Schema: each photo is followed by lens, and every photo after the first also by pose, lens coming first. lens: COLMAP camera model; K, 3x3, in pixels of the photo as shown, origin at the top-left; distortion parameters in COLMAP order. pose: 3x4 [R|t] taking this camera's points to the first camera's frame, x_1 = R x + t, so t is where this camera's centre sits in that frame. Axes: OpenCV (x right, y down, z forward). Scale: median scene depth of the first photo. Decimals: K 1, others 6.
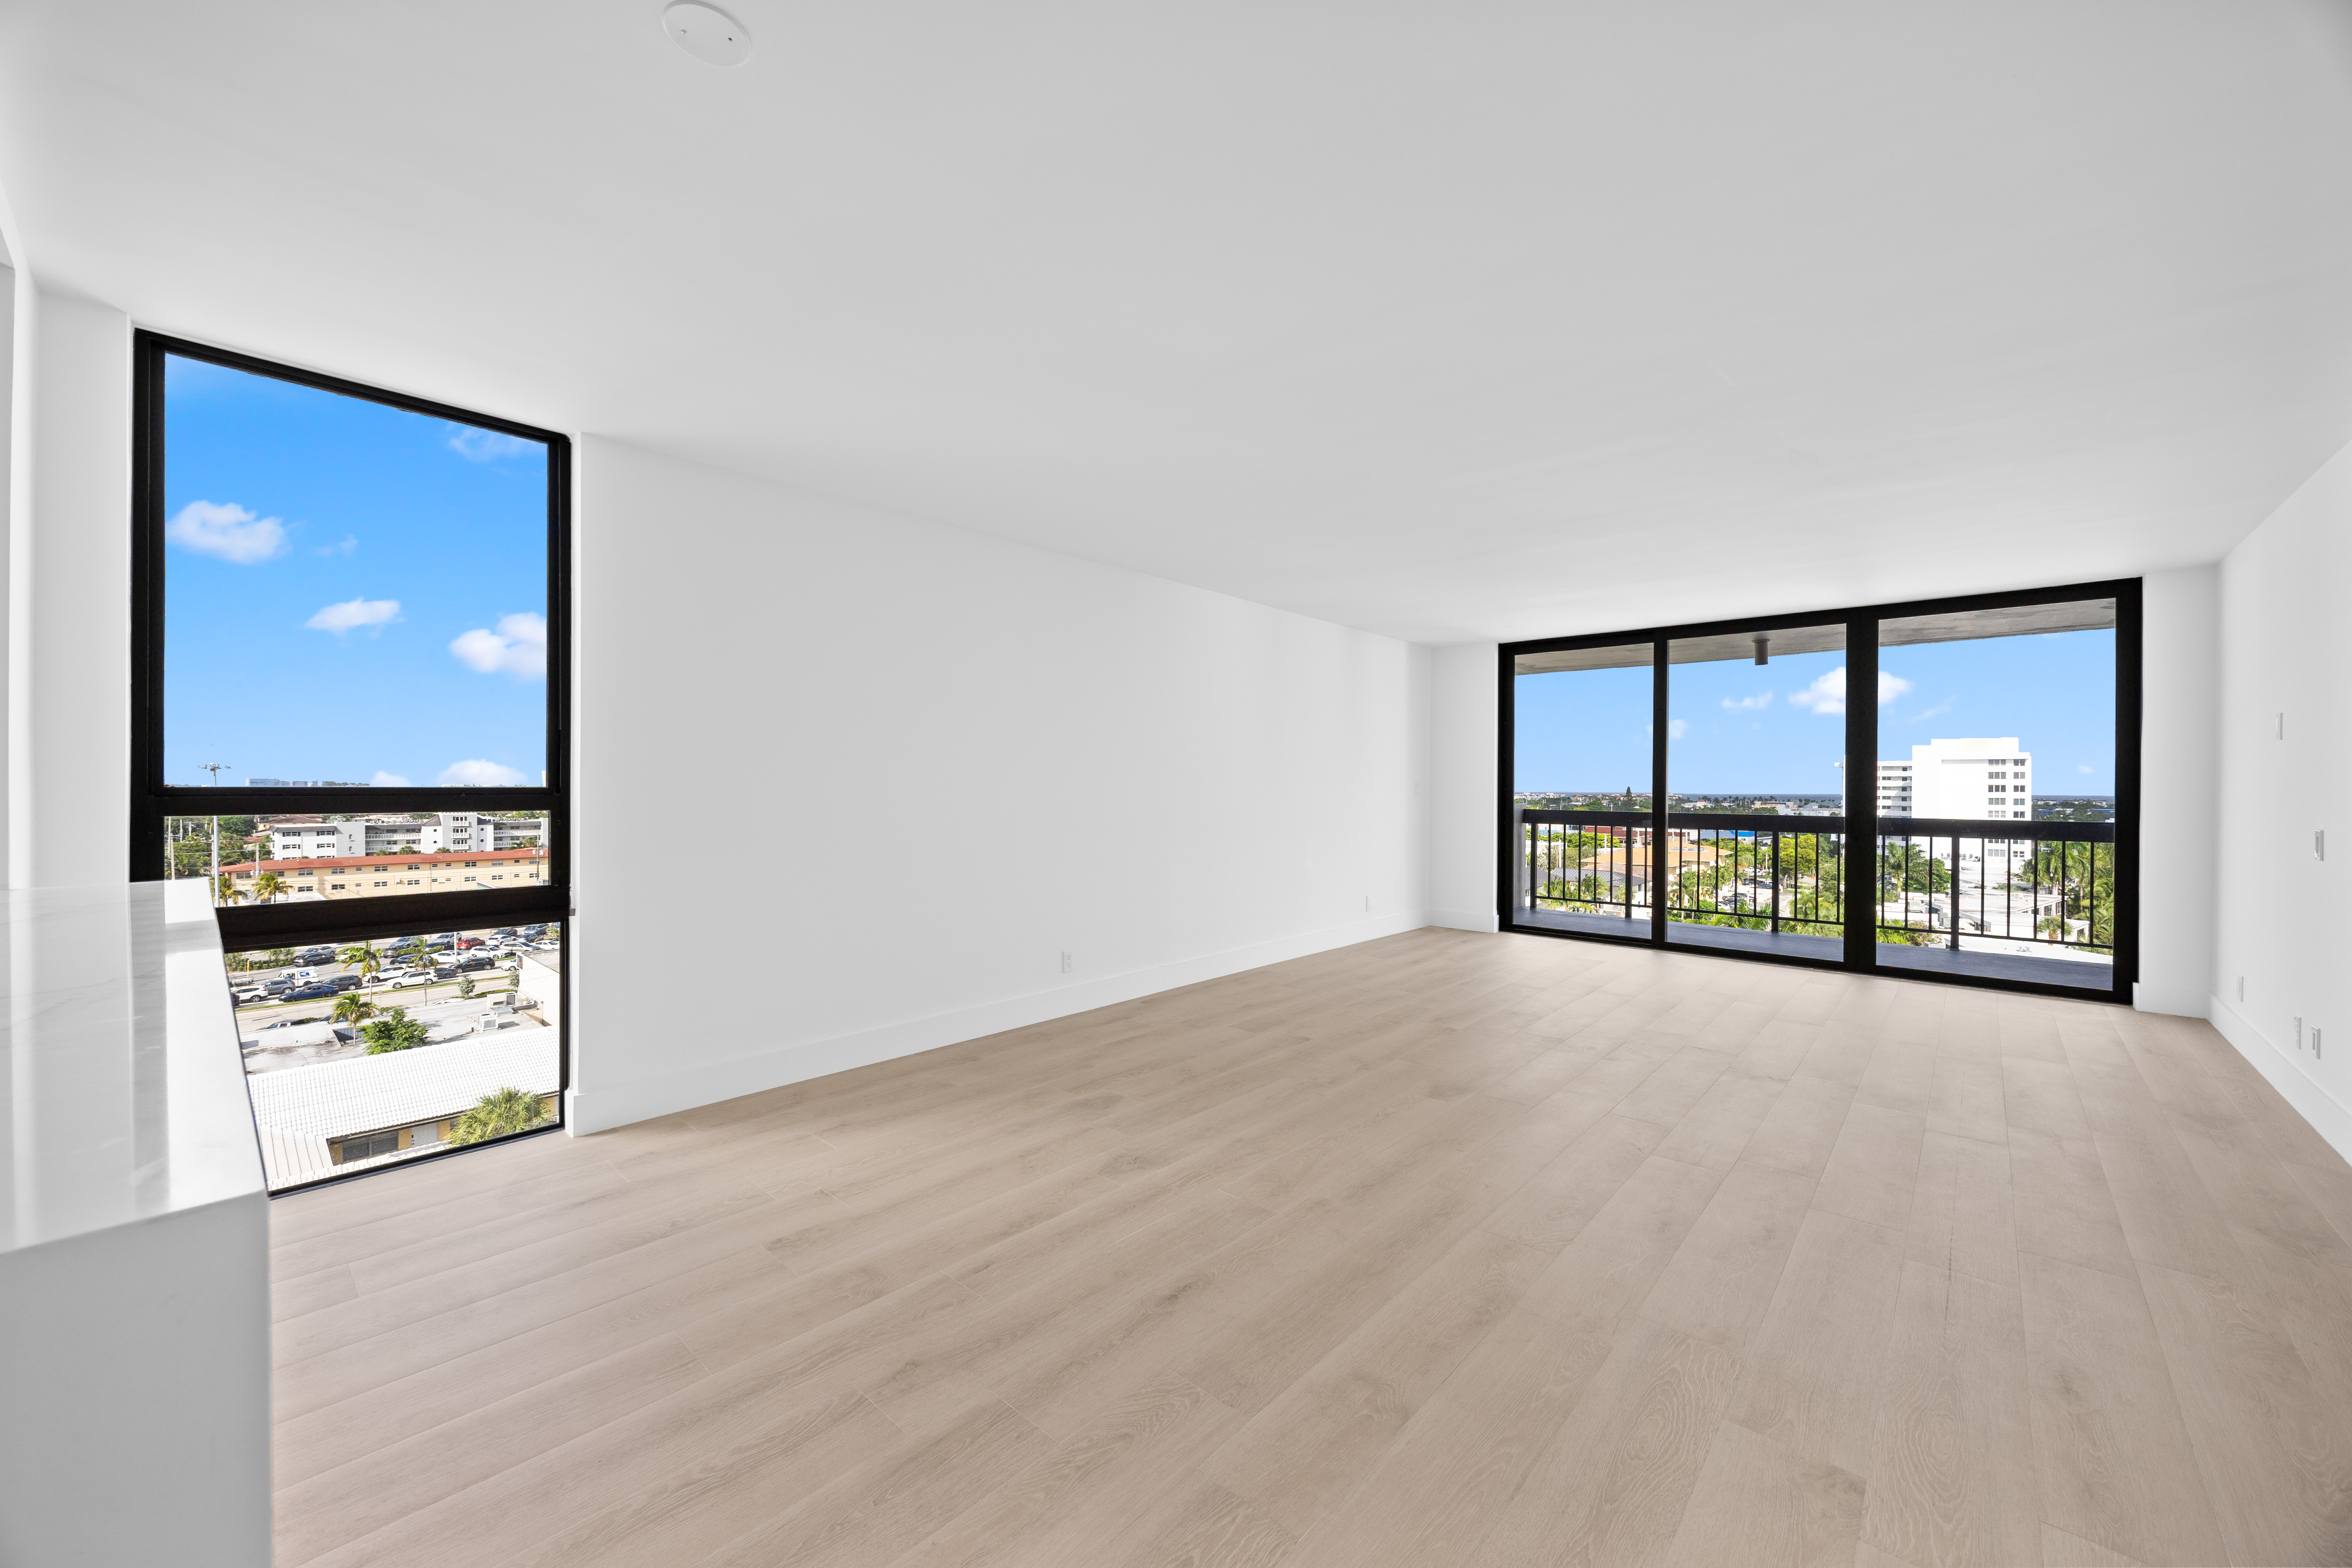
lens RADIAL K [[892.7, 0, 1169.3], [0, 892.7, 790.9], [0, 0, 1]] dist [-0.001494, 0.000080]
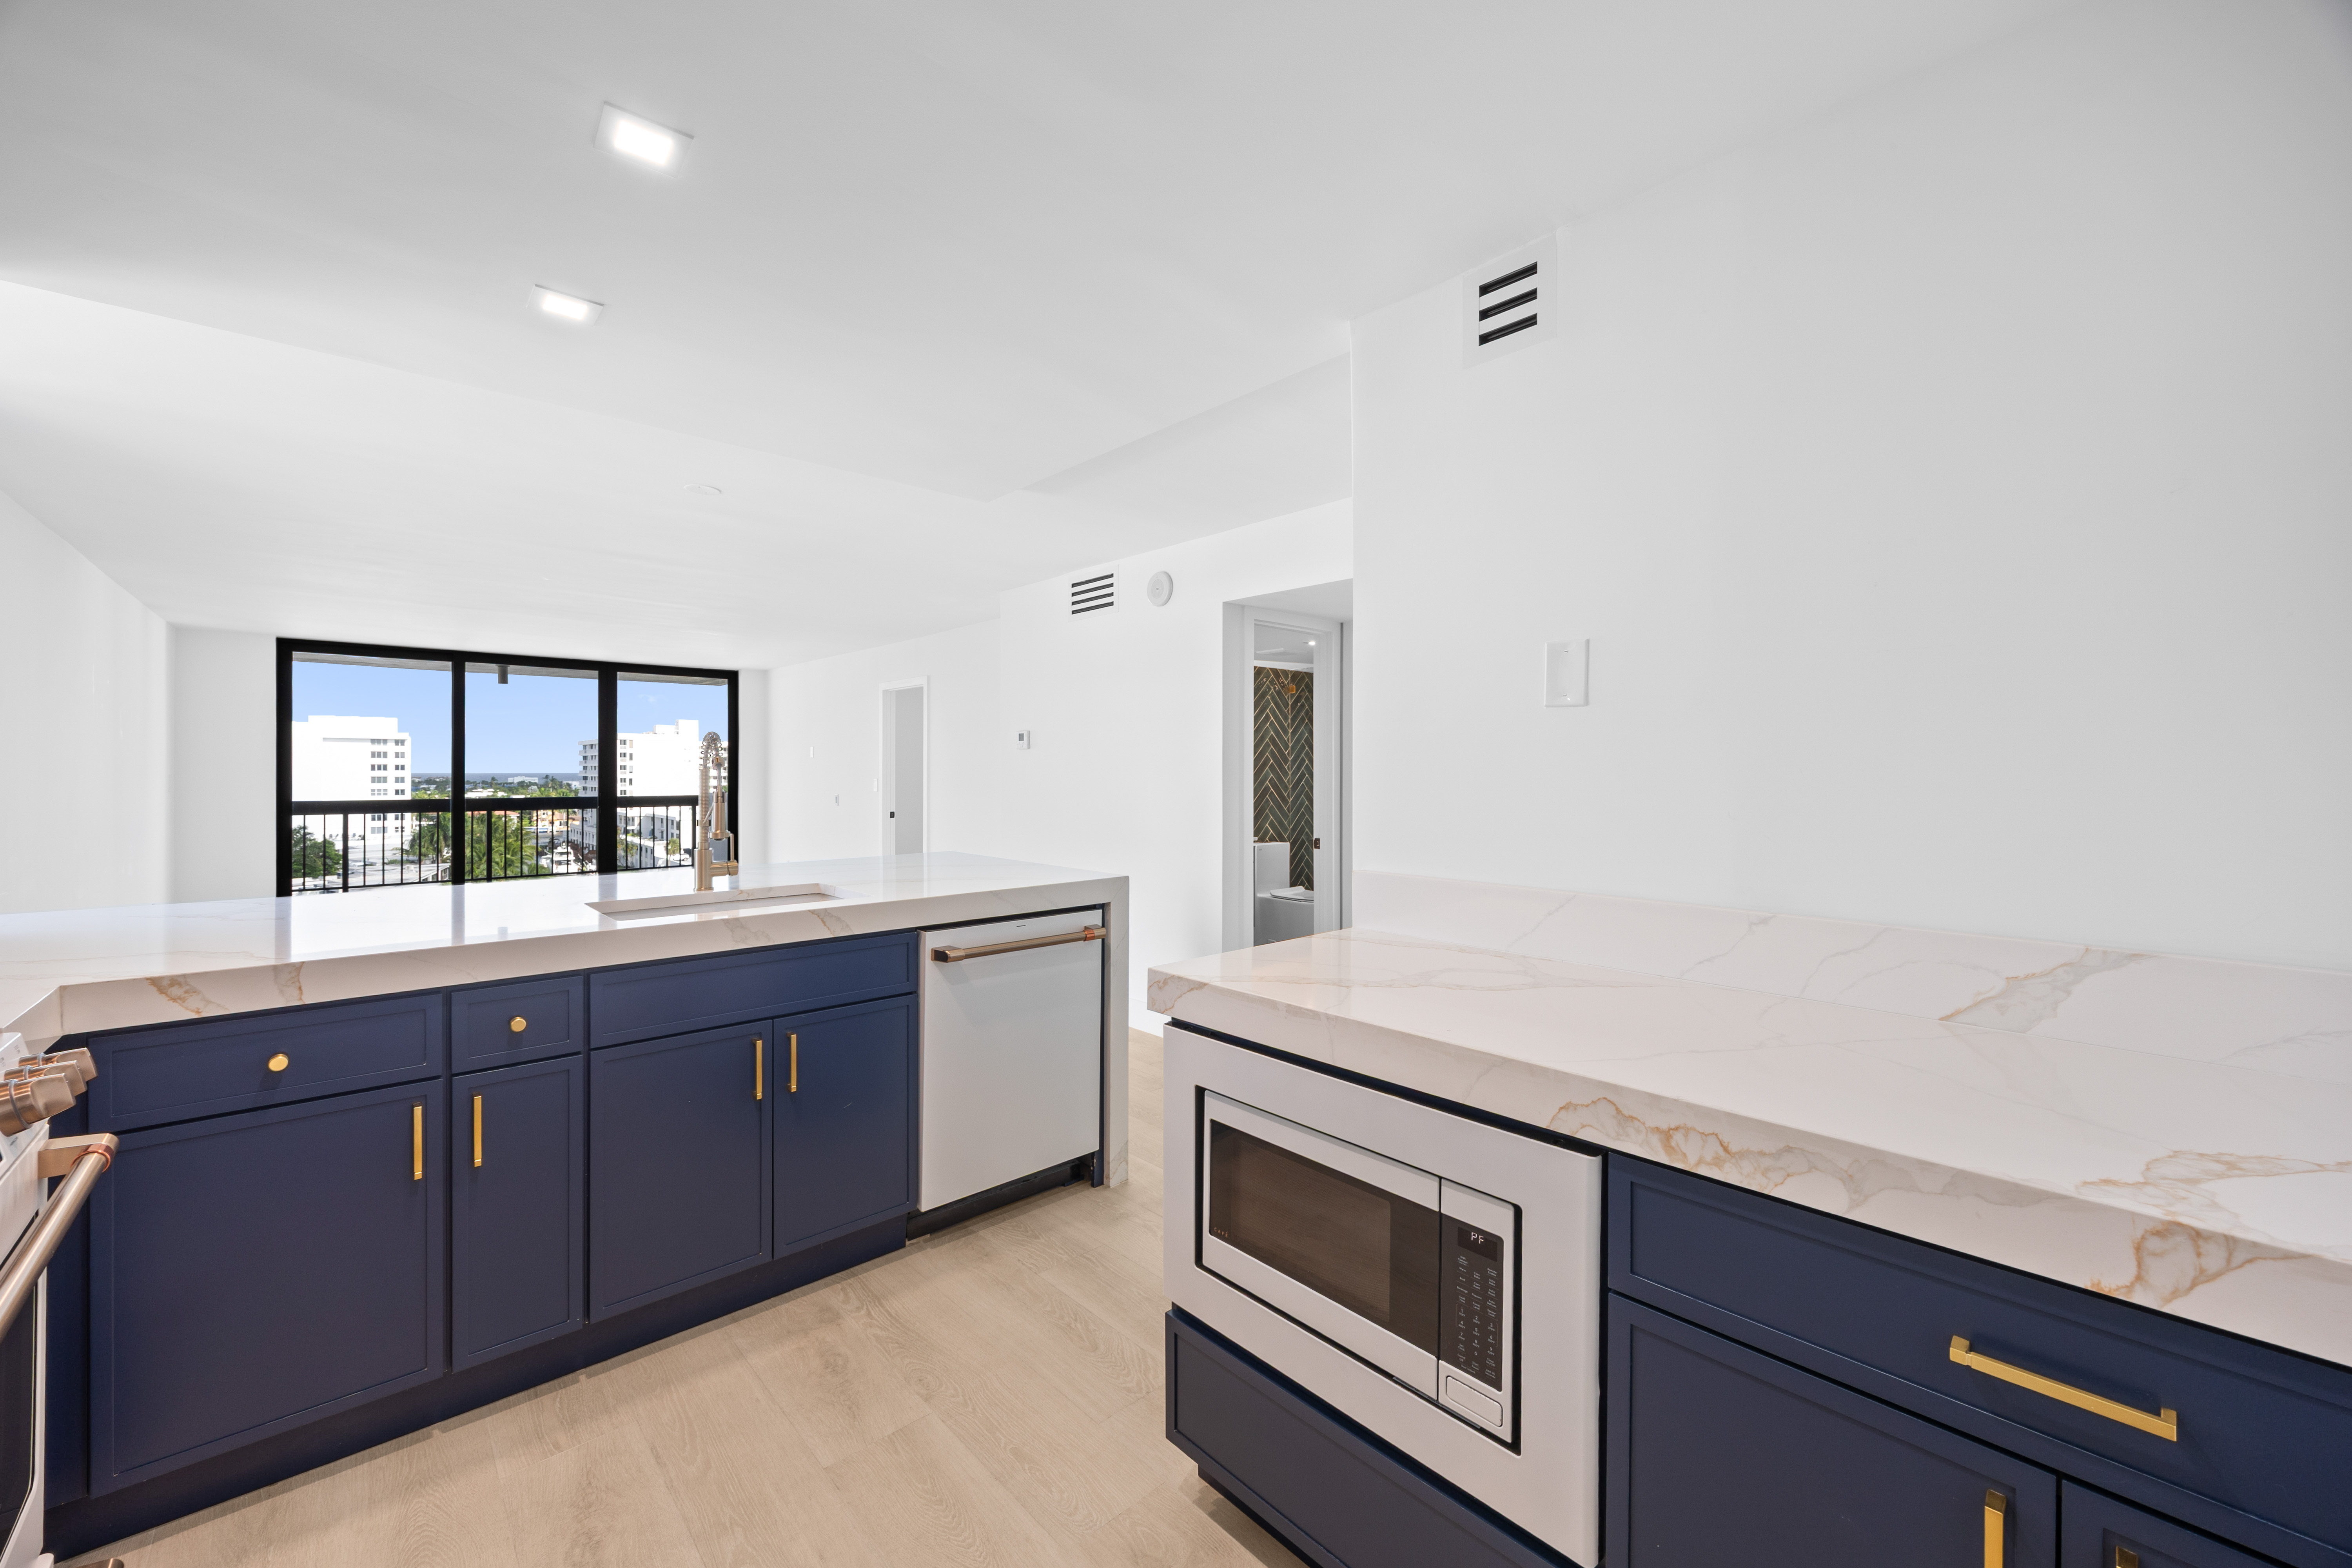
lens RADIAL K [[901.4, 0, 1175.6], [0, 901.4, 771.8], [0, 0, 1]] dist [-0.002218, -0.000065]
pose [[0.086983, -0.007089, 0.996185, -0.562283], [0.004321, 0.999968, 0.006739, -0.015864], [-0.996200, 0.003719, 0.087011, -0.100648]]
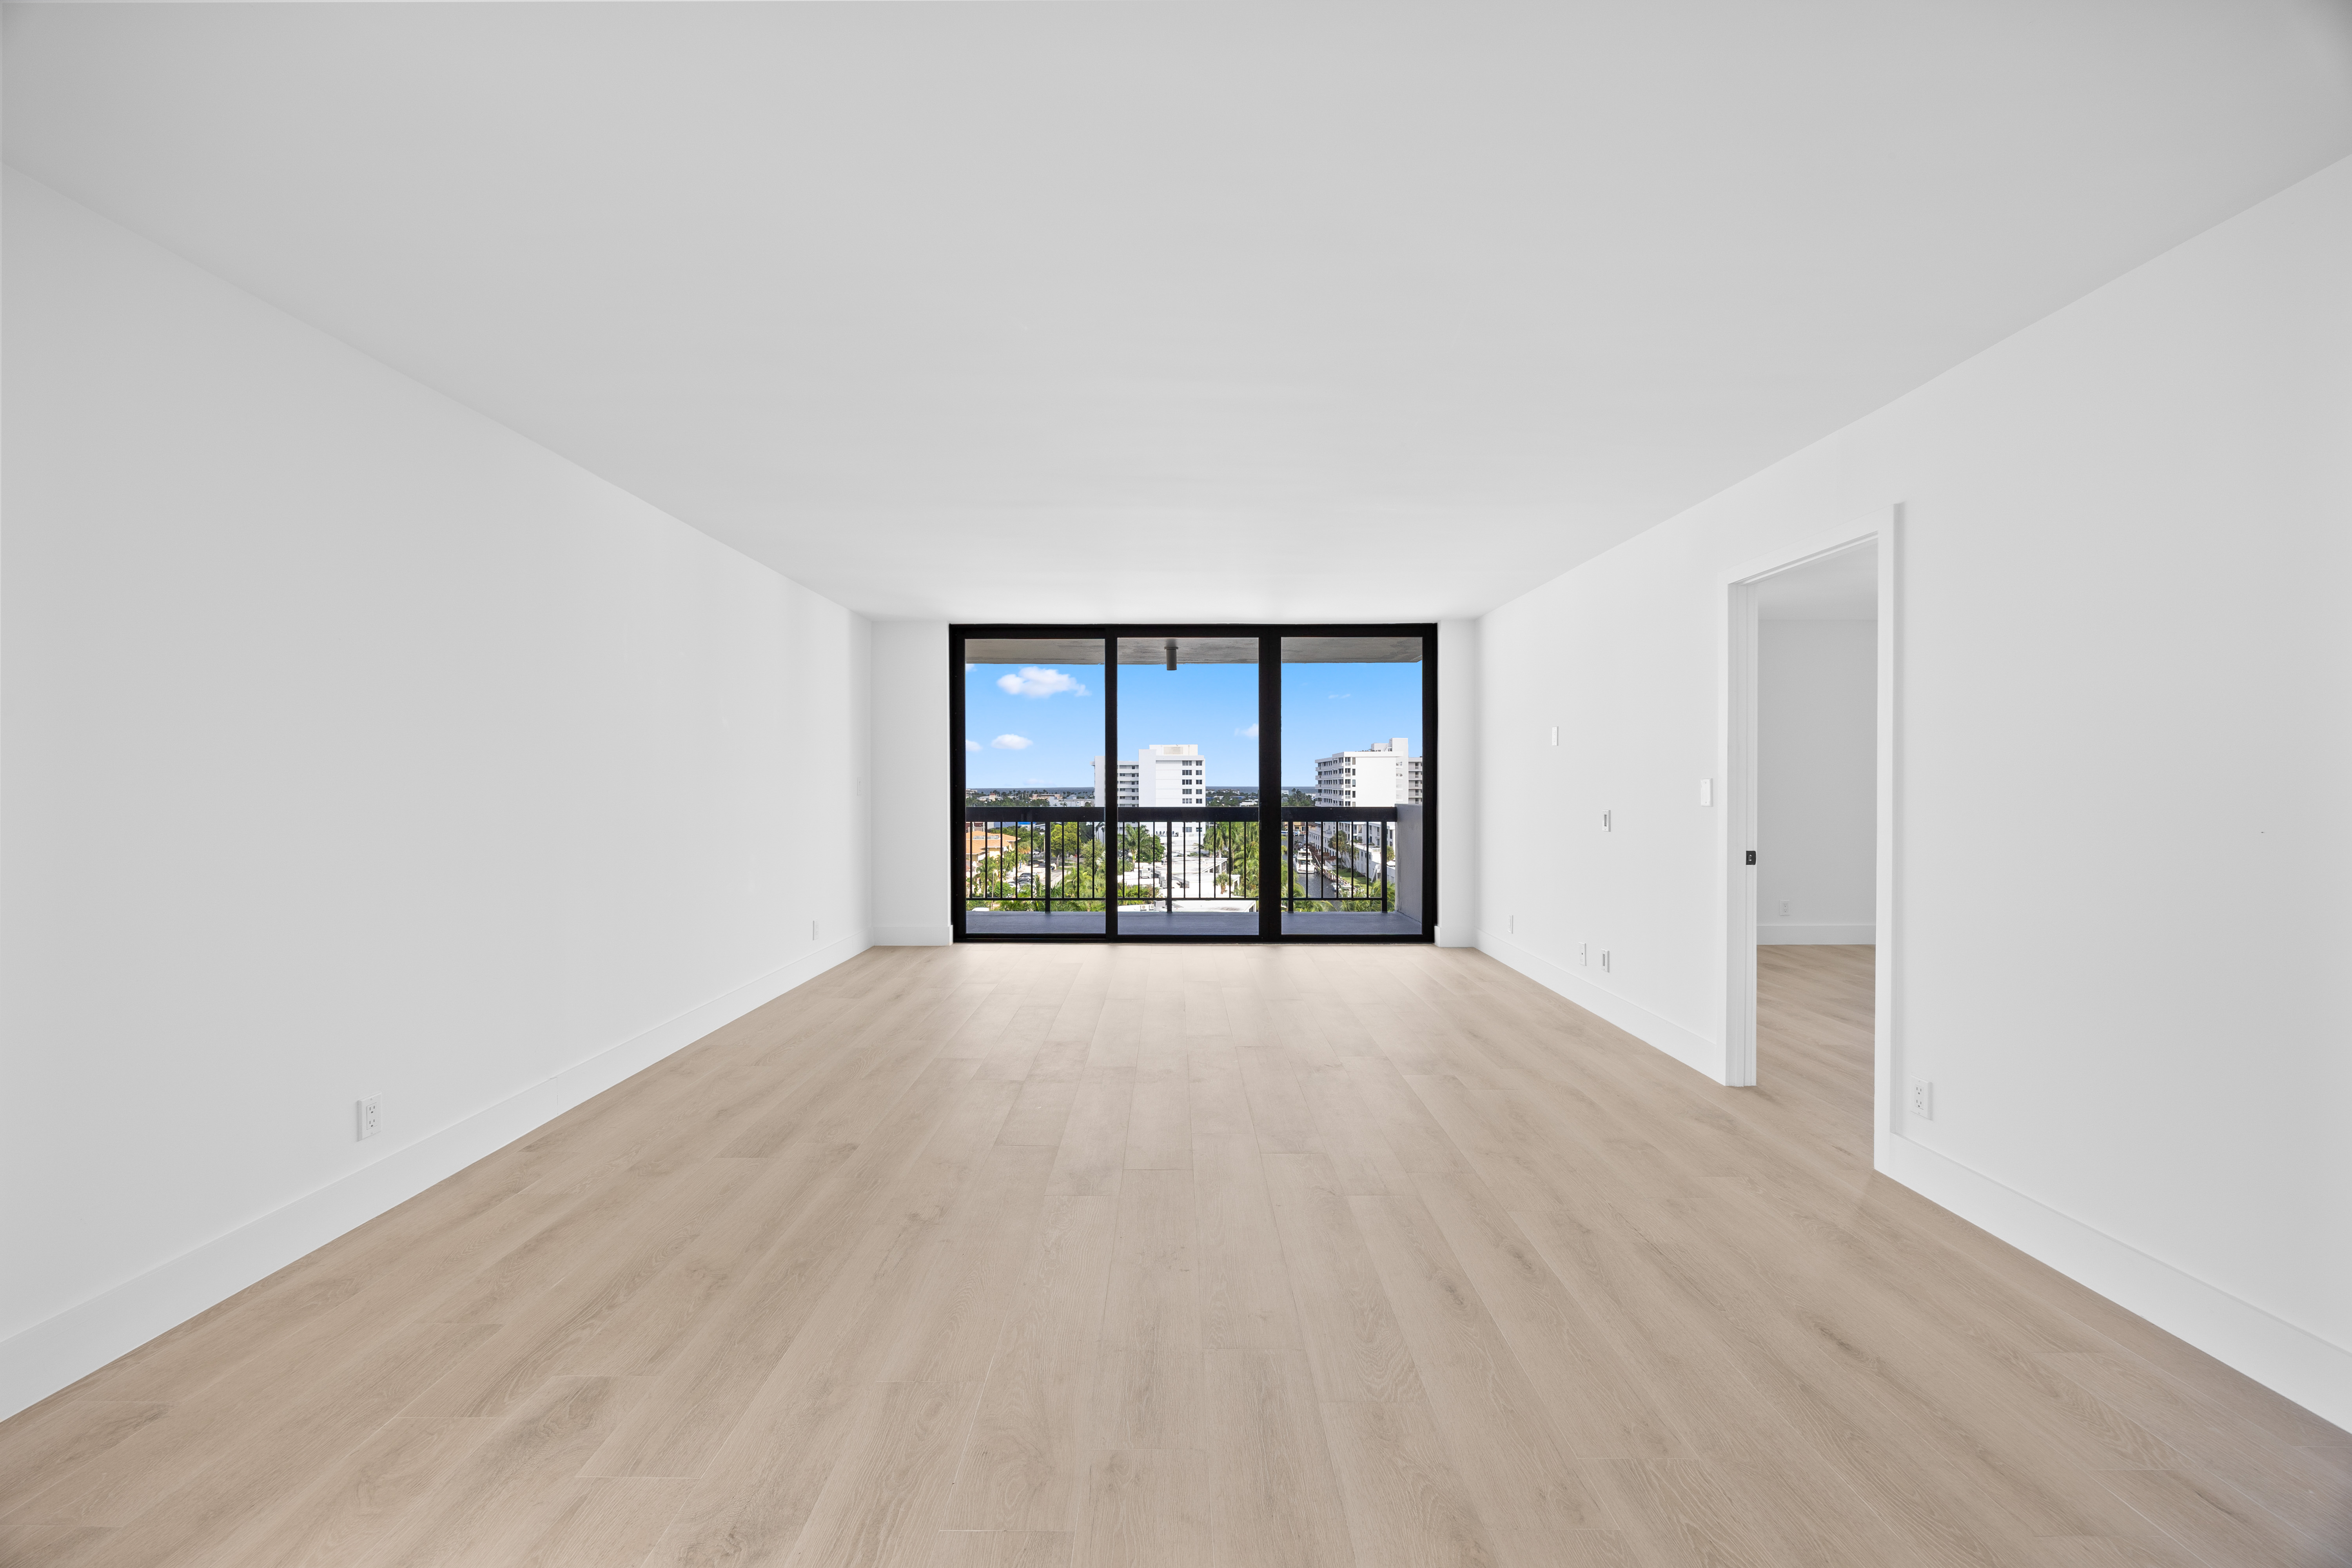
lens RADIAL K [[892.7, 0, 1169.3], [0, 892.7, 790.9], [0, 0, 1]] dist [-0.001494, 0.000080]
pose [[0.742554, -0.012304, 0.669674, -0.072654], [0.009768, 0.999924, 0.007541, -0.001471], [-0.669715, 0.000941, 0.742617, 0.184625]]
